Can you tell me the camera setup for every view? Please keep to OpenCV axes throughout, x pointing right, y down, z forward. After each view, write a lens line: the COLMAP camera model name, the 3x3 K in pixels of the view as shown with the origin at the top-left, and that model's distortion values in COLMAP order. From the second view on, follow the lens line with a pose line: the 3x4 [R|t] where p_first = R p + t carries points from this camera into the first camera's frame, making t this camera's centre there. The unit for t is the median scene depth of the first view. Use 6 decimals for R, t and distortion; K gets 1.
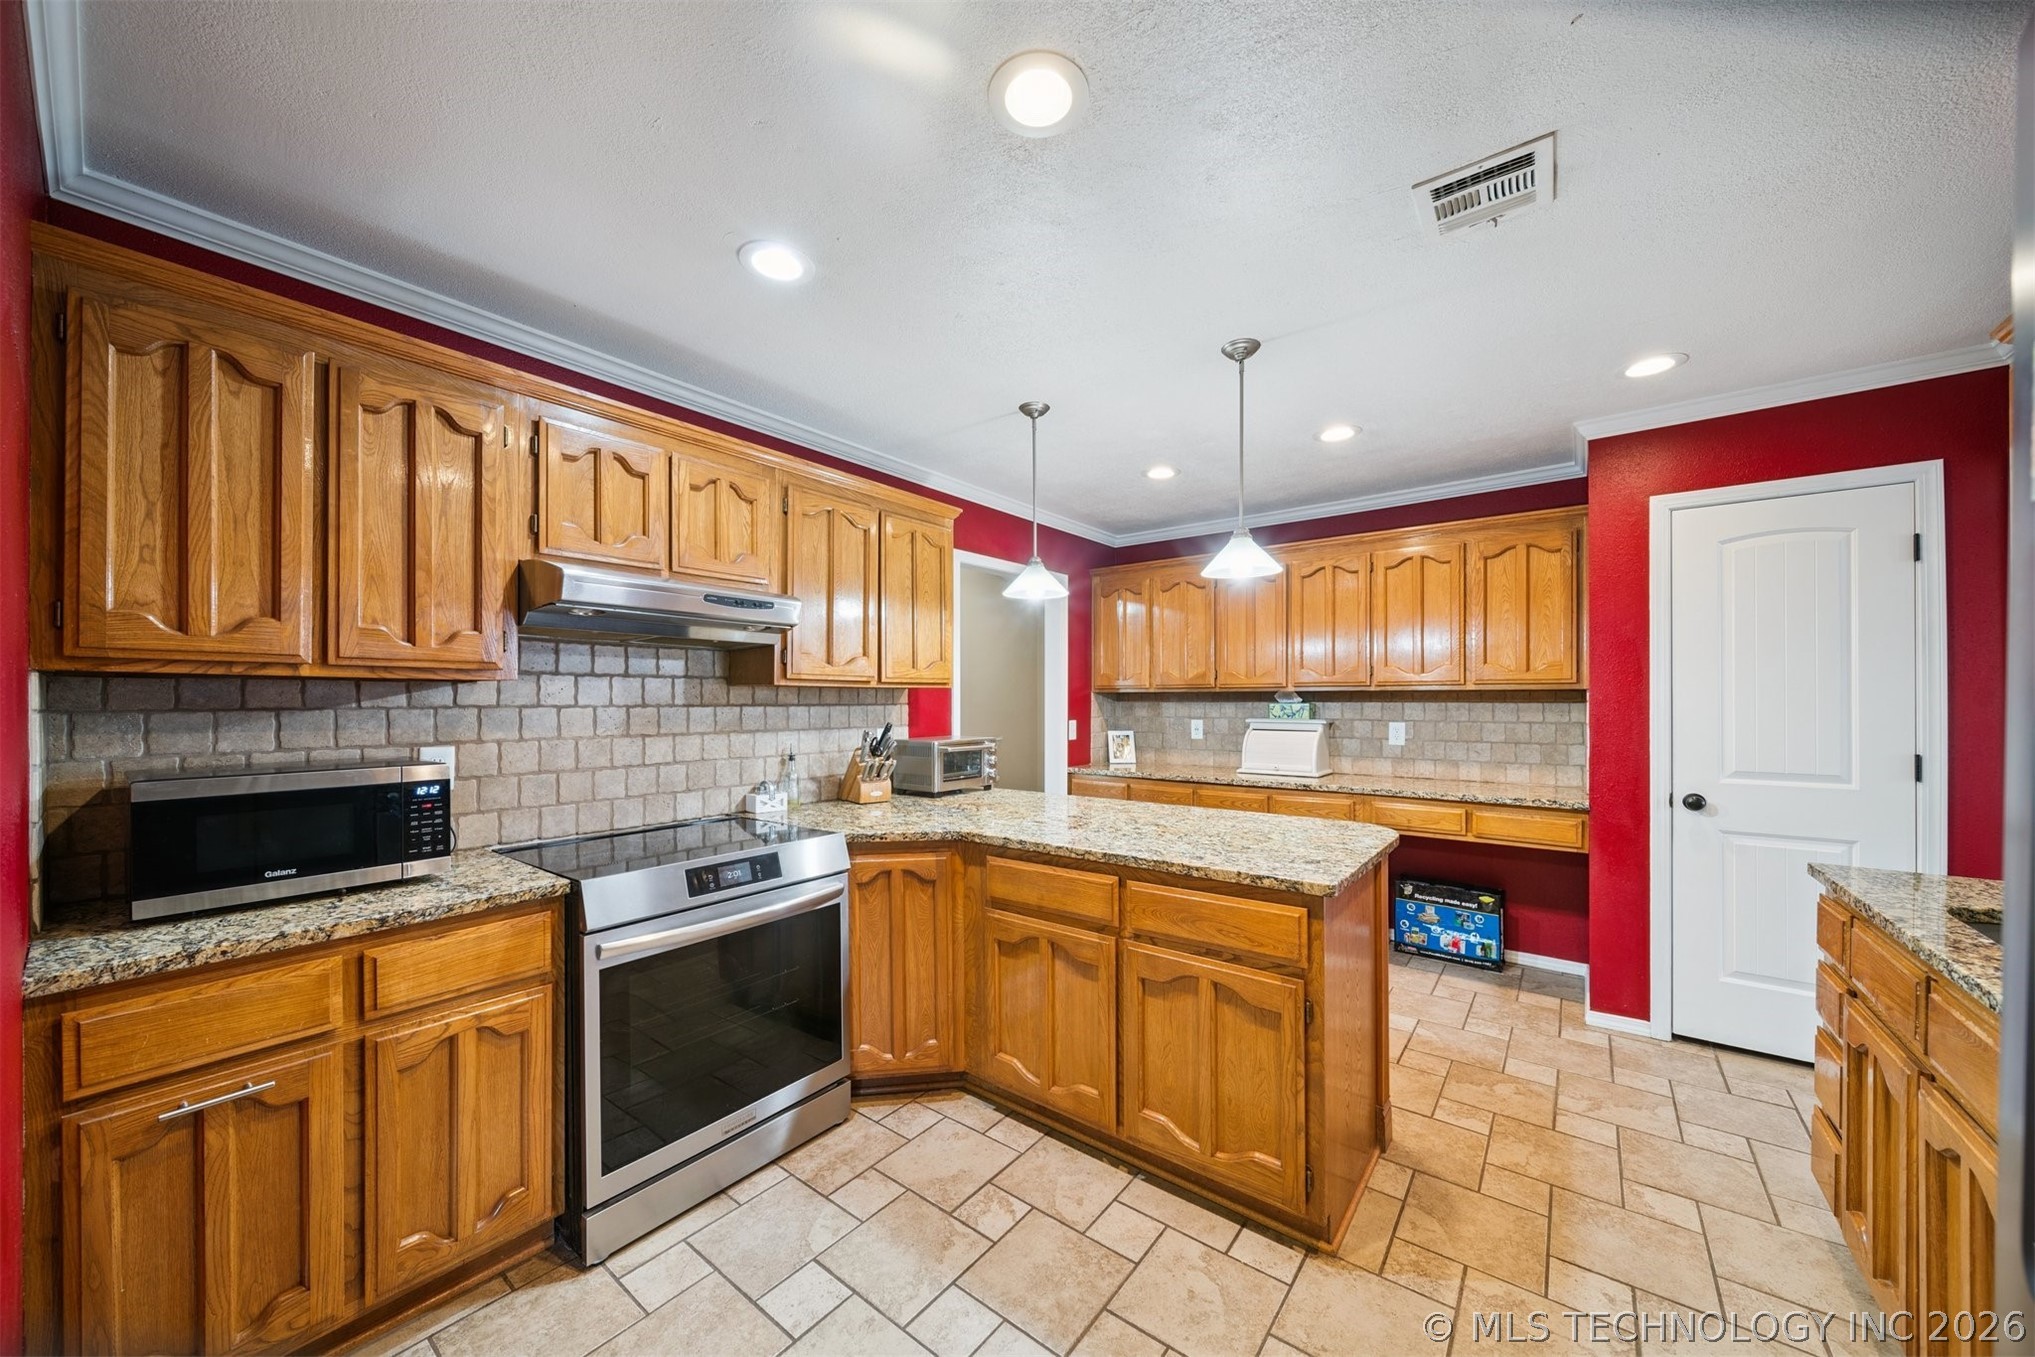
lens RADIAL K [[721.4, 0, 1032.7], [0, 721.4, 690.4], [0, 0, 1]] dist [0.008301, -0.000001]
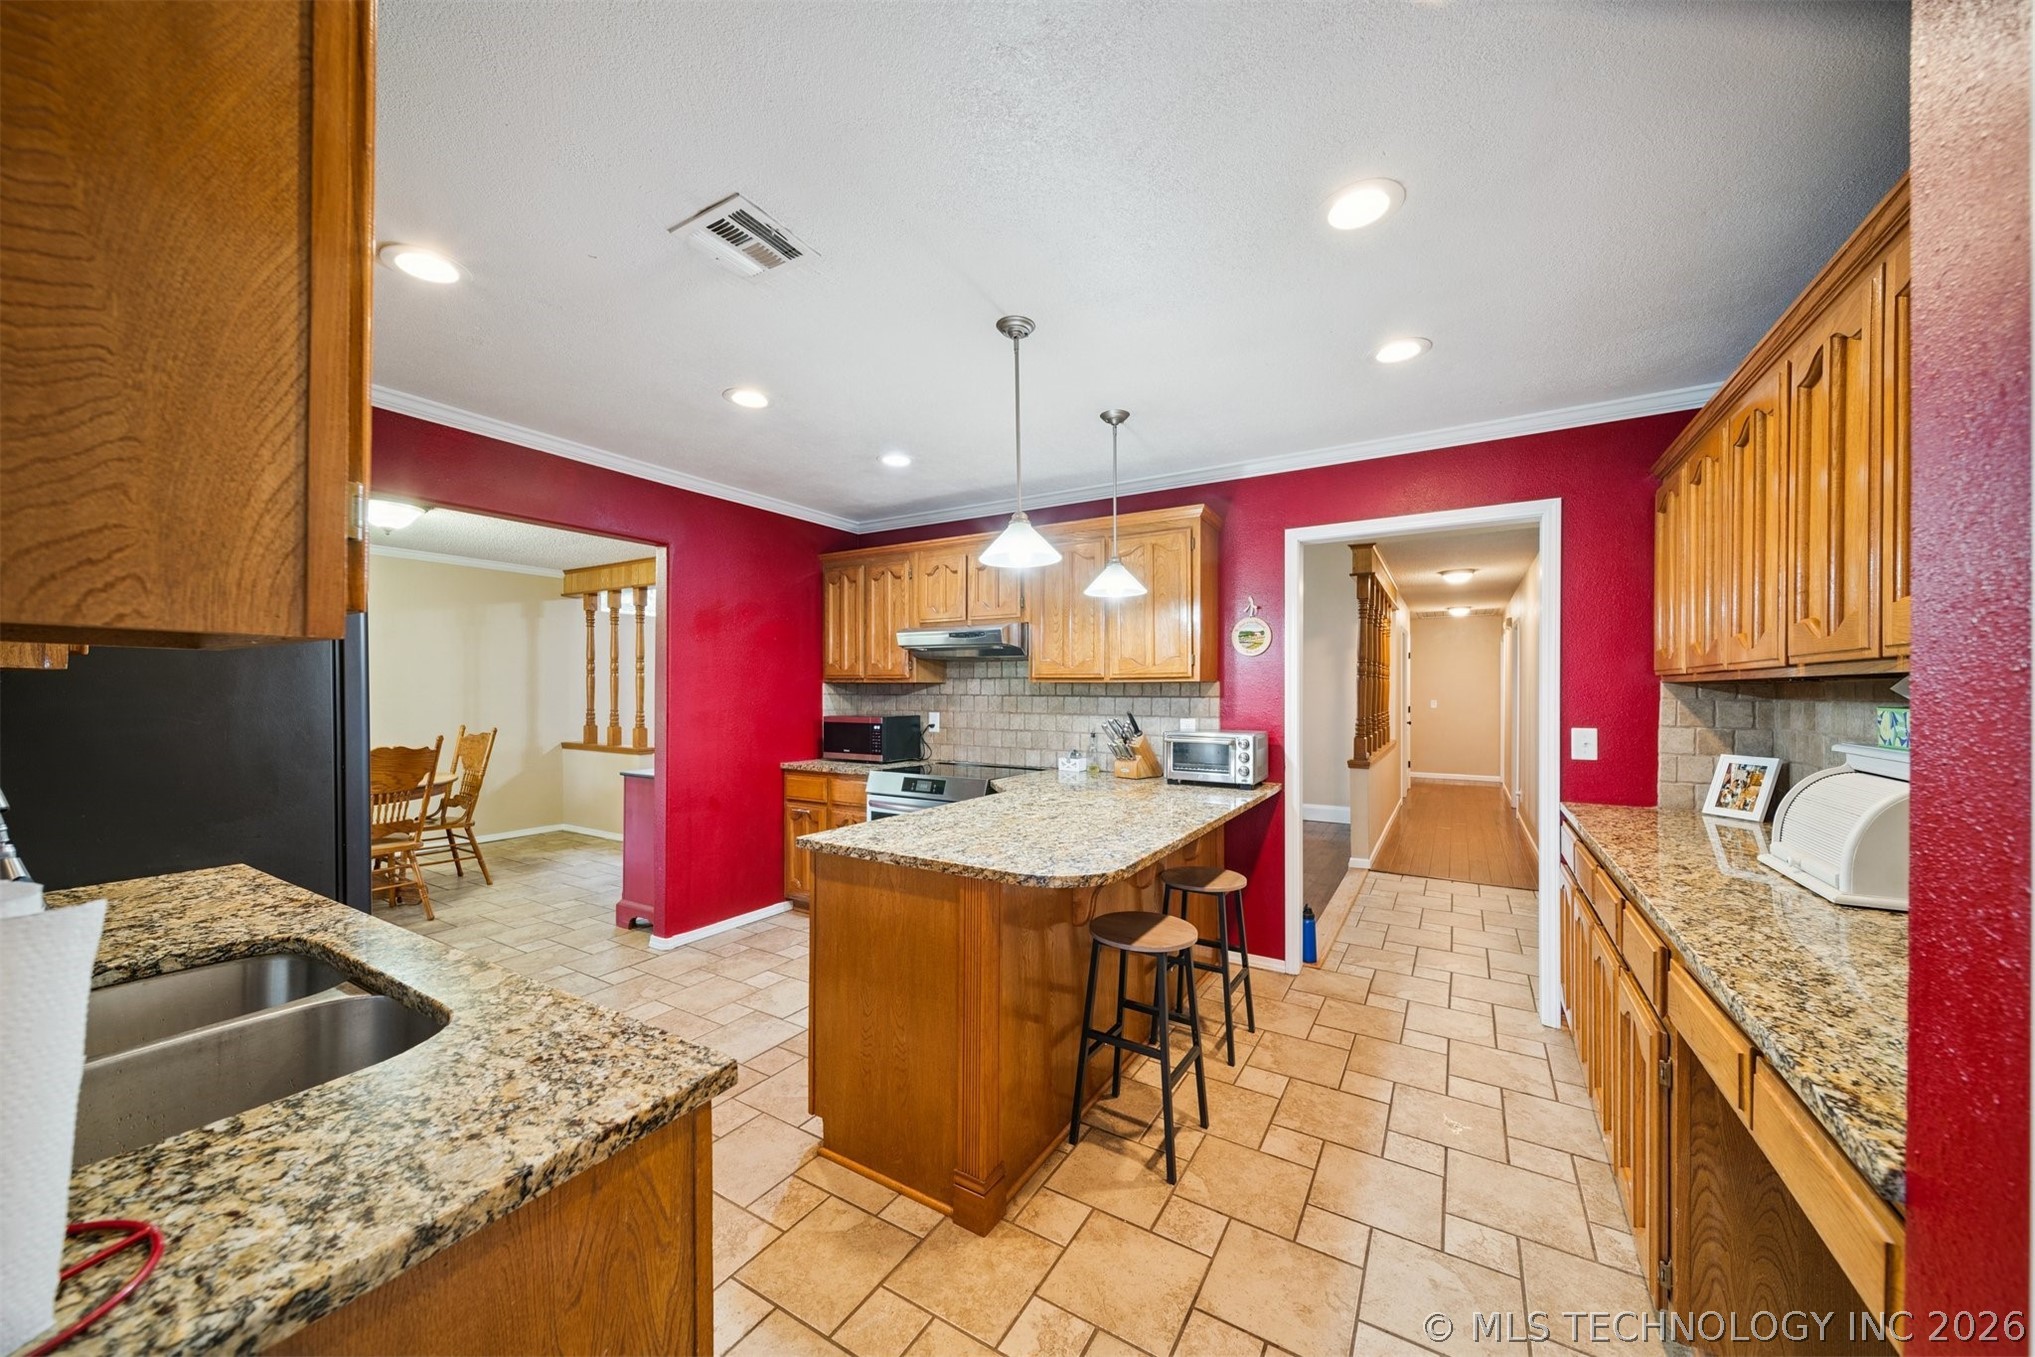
lens RADIAL K [[721.4, 0, 1032.7], [0, 721.4, 690.4], [0, 0, 1]] dist [0.008301, -0.000001]
pose [[0.111825, 0.000102, -0.993728, 1.069071], [0.008678, 0.999962, 0.001079, 0.007482], [0.993690, -0.008745, 0.111819, 0.791926]]
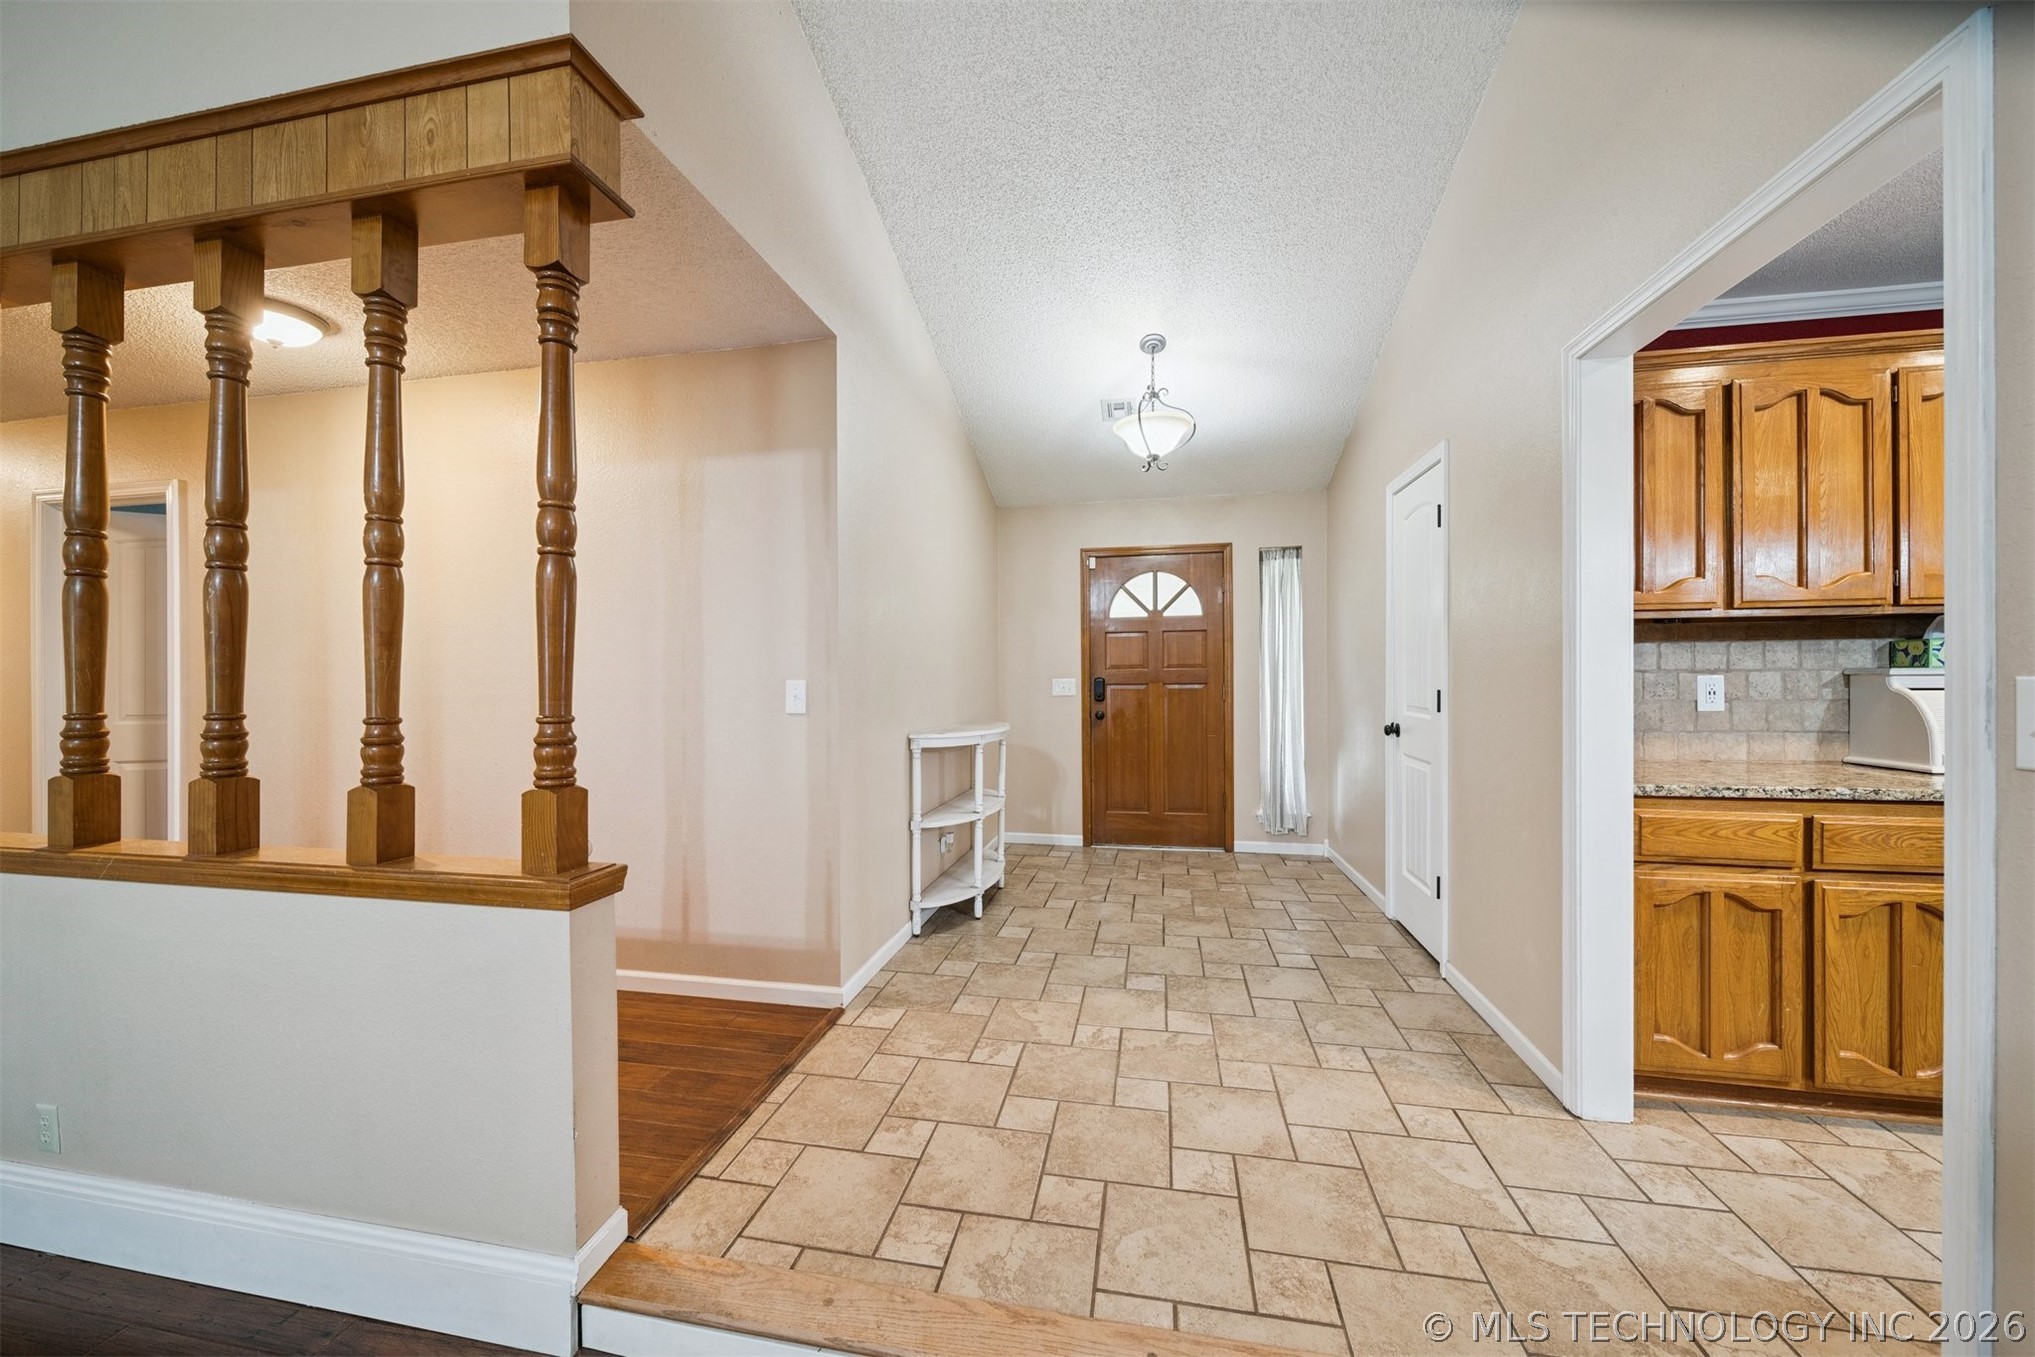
lens RADIAL K [[723.3, 0, 1017.5], [0, 723.3, 678.5], [0, 0, 1]] dist [0.006618, 0.000051]
pose [[0.896059, -0.005574, 0.443899, -0.786490], [0.001195, 0.999948, 0.010144, 0.063365], [-0.443933, -0.008559, 0.896019, 1.276169]]
